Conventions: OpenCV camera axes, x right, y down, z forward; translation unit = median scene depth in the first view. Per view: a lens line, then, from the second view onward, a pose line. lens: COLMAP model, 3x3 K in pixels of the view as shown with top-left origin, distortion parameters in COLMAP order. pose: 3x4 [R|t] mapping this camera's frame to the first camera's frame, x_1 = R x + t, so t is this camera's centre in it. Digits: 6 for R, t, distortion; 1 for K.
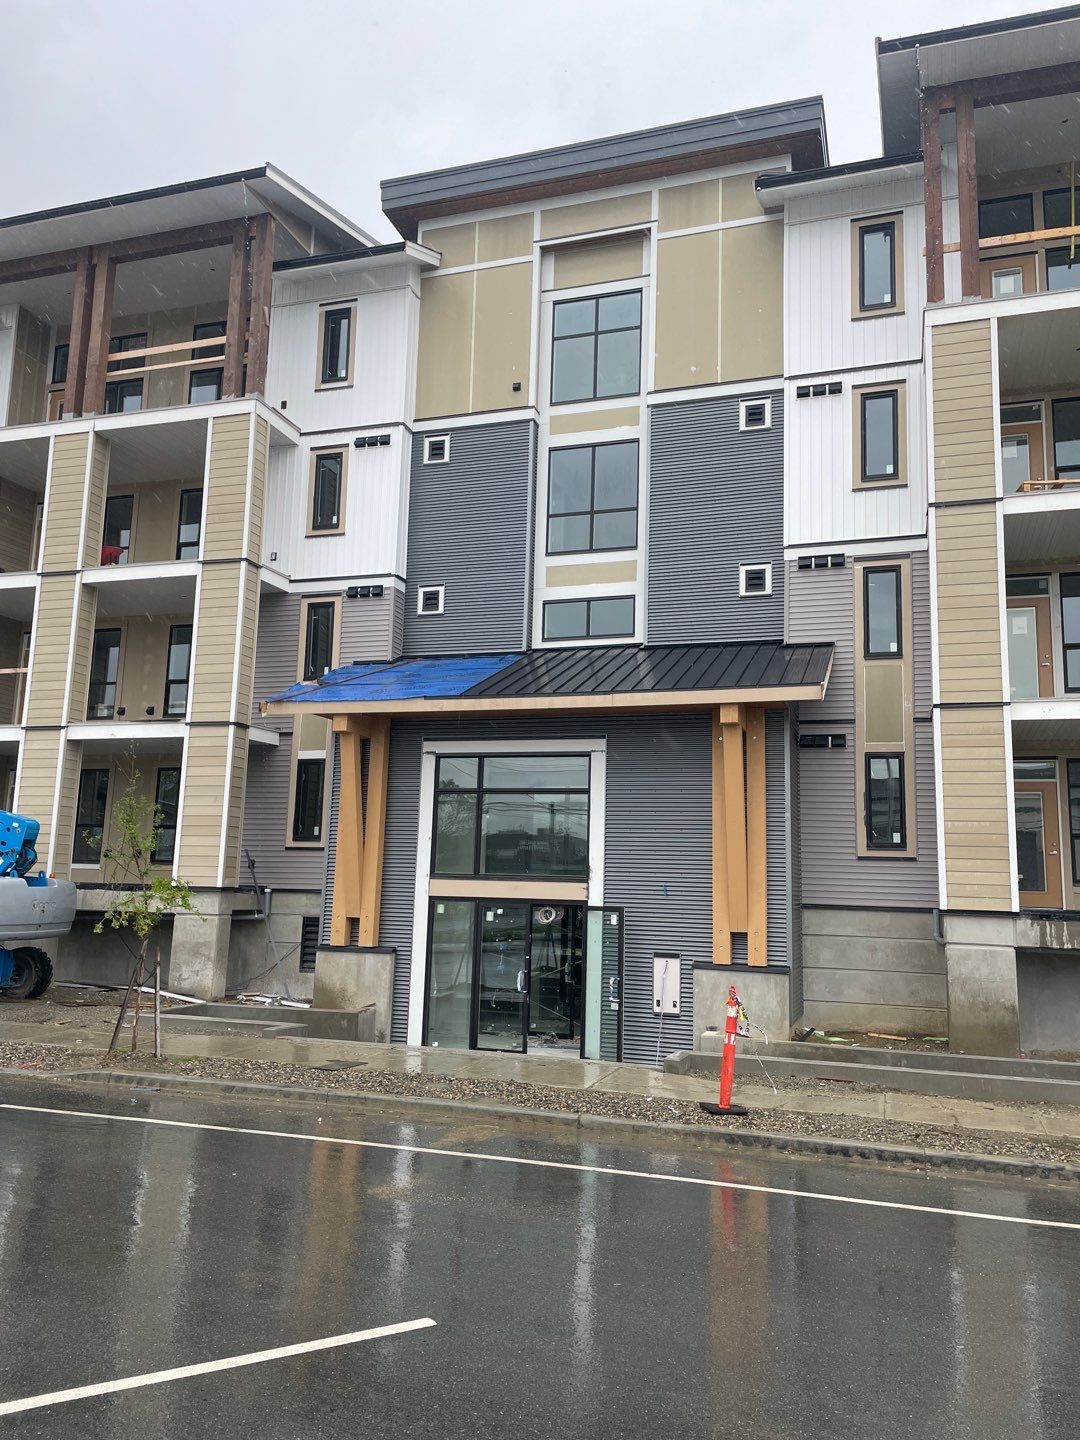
lens RADIAL K [[1100.6, 0, 540.0], [0, 1100.6, 720.0], [0, 0, 1]] dist [0.112838, -0.159912]
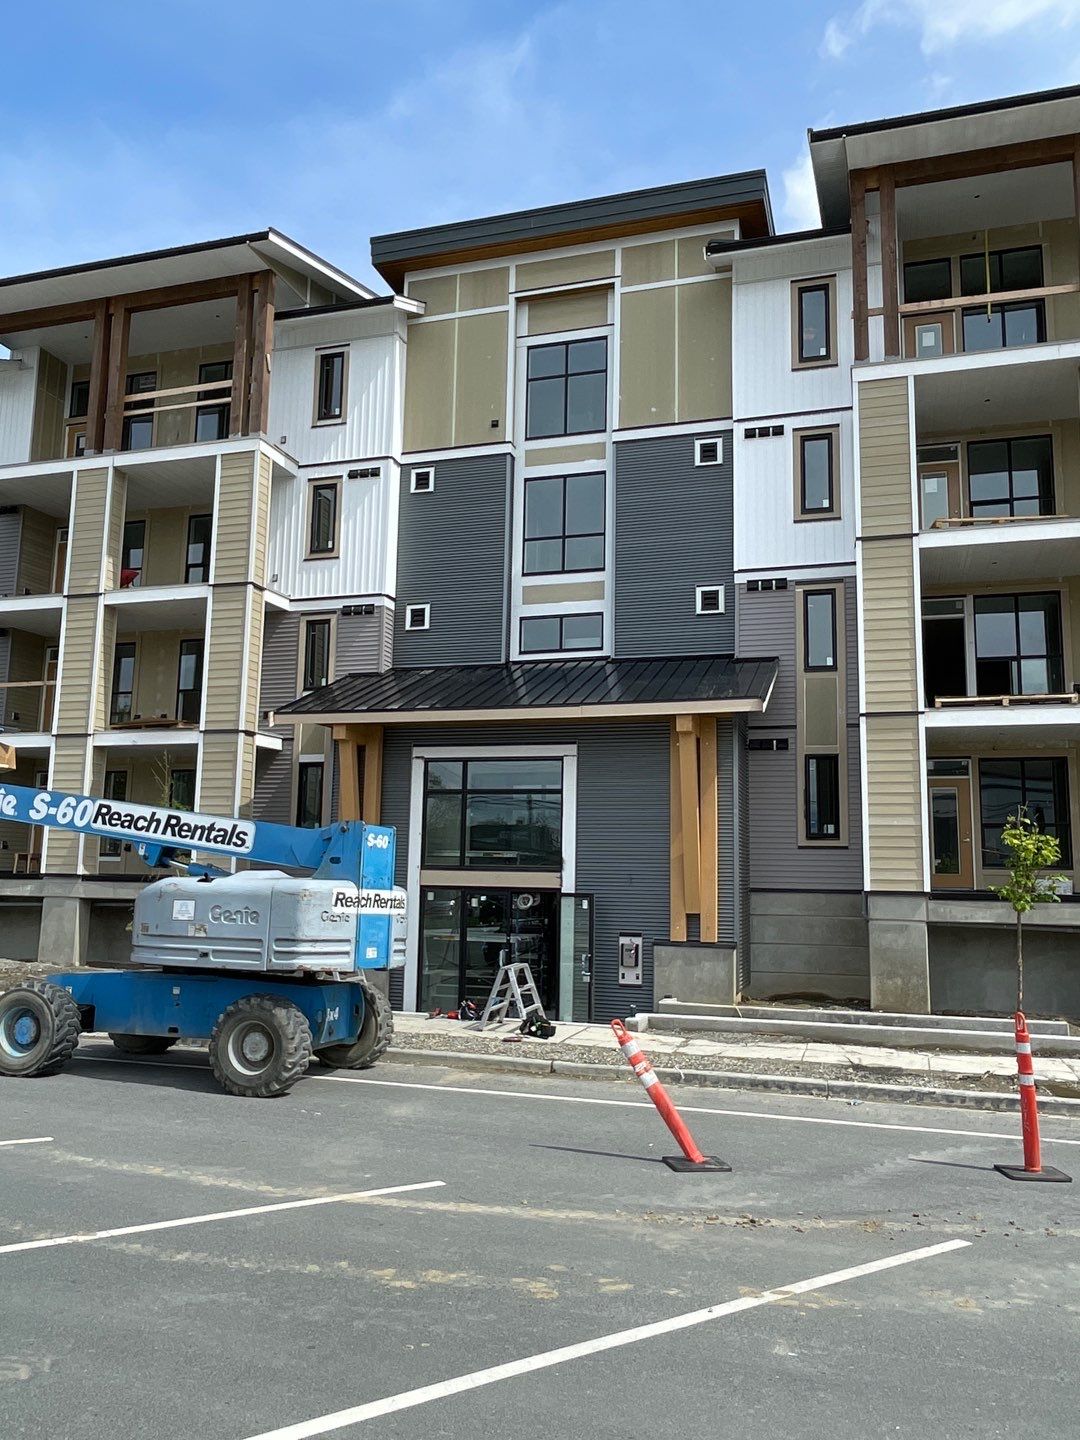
lens RADIAL K [[1103.0, 0, 540.0], [0, 1103.0, 720.0], [0, 0, 1]] dist [-0.001462, 0.001981]
pose [[0.999763, -0.006281, 0.020823, -0.000788], [0.006084, 0.999936, 0.009519, -0.016181], [-0.020882, -0.009390, 0.999738, -0.106745]]
